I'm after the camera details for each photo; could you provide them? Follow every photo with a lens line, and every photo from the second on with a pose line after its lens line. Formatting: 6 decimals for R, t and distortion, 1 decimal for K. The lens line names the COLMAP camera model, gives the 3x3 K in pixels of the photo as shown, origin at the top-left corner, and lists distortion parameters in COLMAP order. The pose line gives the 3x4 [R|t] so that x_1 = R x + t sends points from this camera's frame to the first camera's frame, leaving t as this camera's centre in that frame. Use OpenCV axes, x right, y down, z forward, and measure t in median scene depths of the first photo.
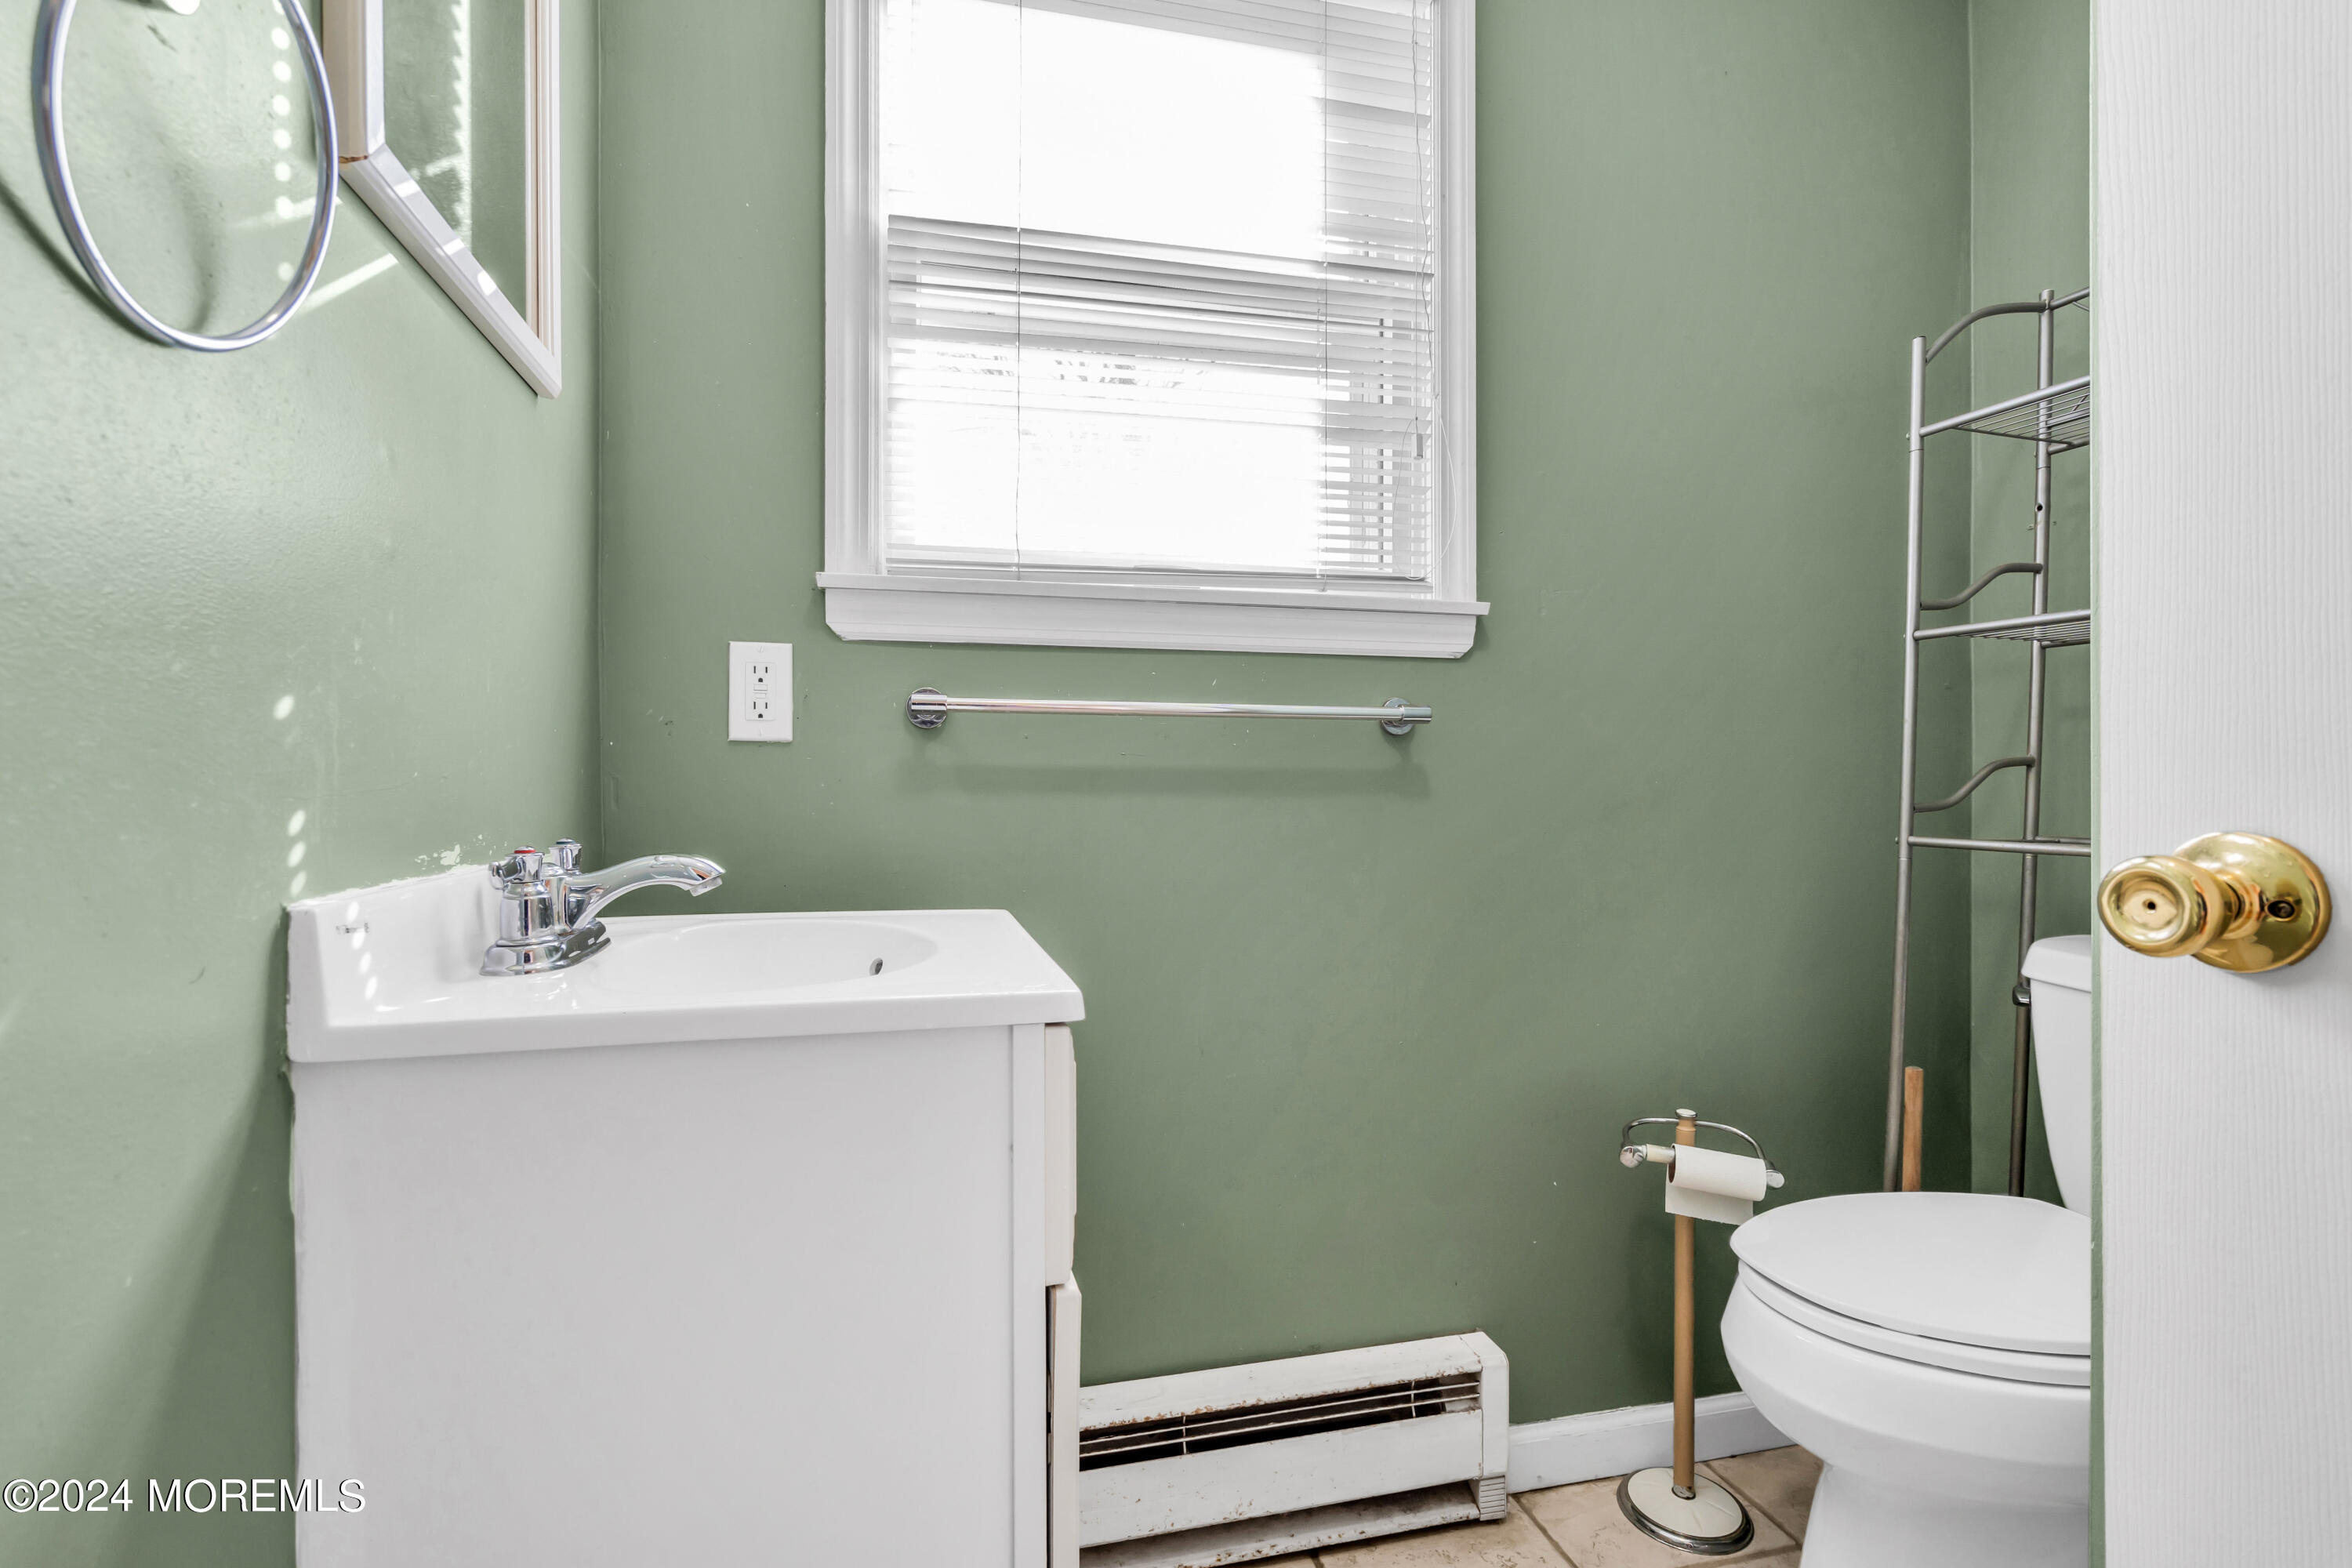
lens RADIAL K [[1070.9, 0, 1171.3], [0, 1070.9, 790.0], [0, 0, 1]] dist [-0.006274, 0.002874]
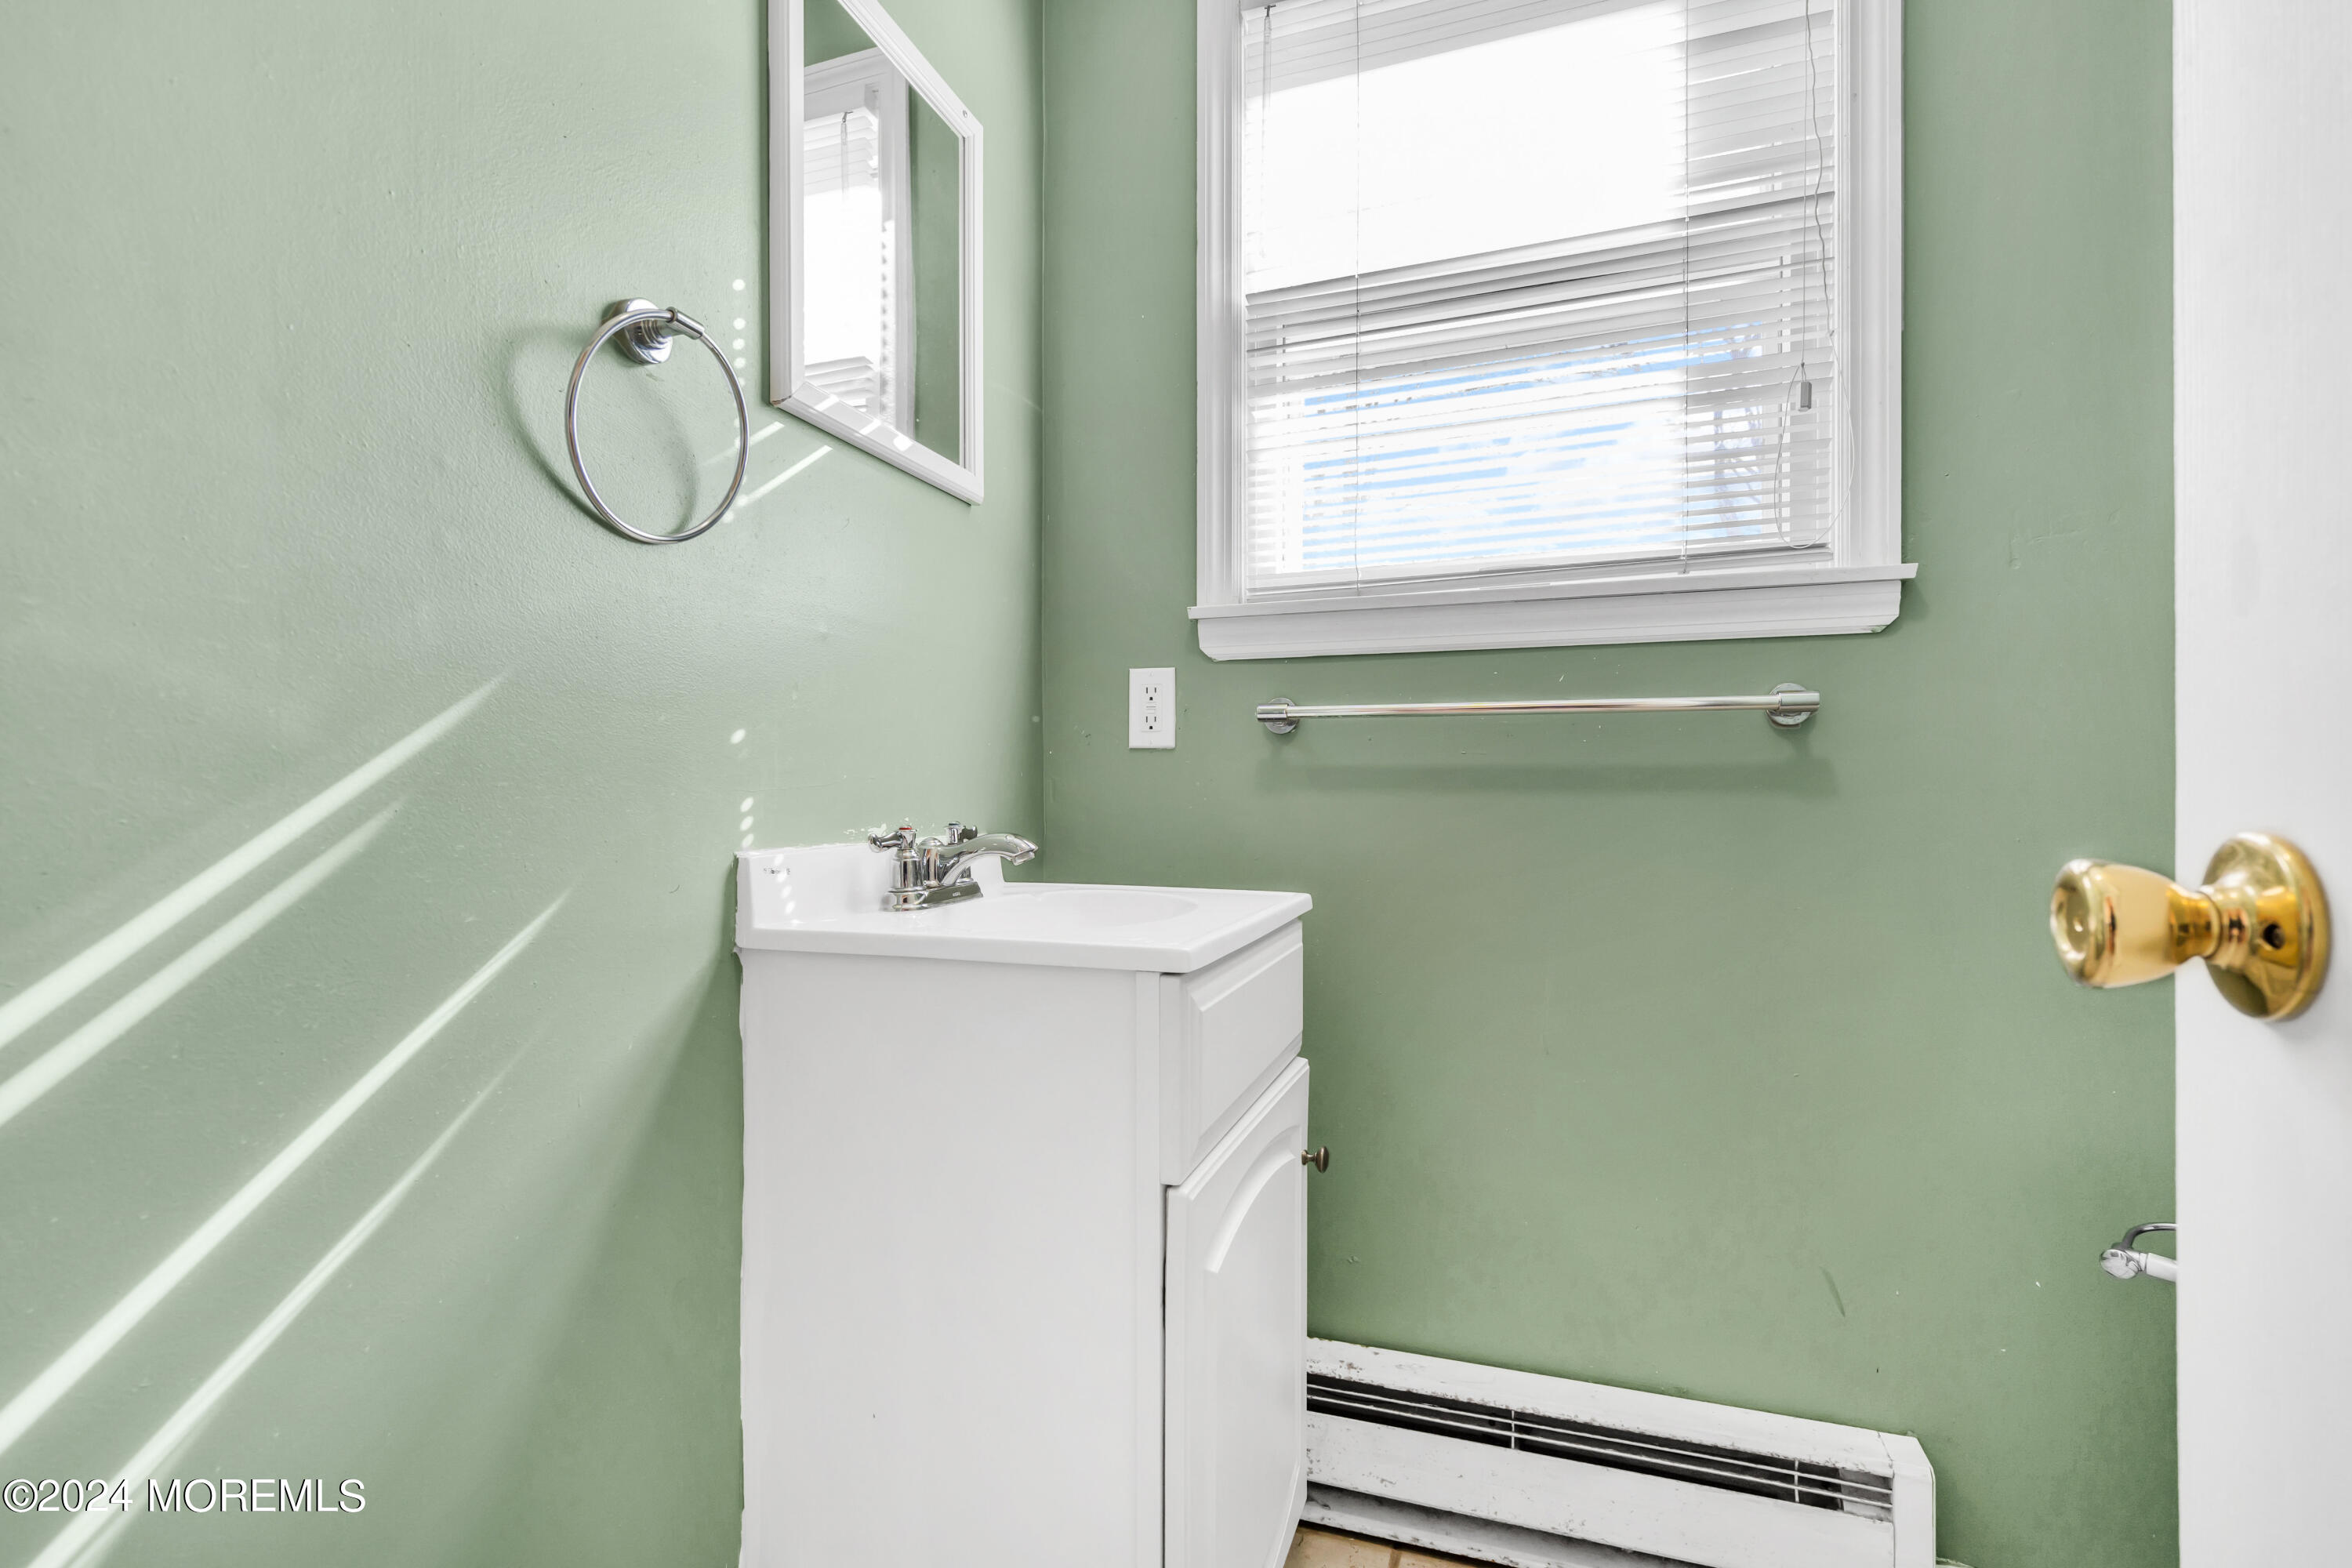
lens RADIAL K [[1070.9, 0, 1169.3], [0, 1070.9, 786.9], [0, 0, 1]] dist [-0.006274, 0.002874]
pose [[0.836057, -0.001744, -0.548640, 0.293943], [-0.000685, 0.999991, -0.004222, 0.003845], [0.548643, 0.003906, 0.836048, -0.018943]]
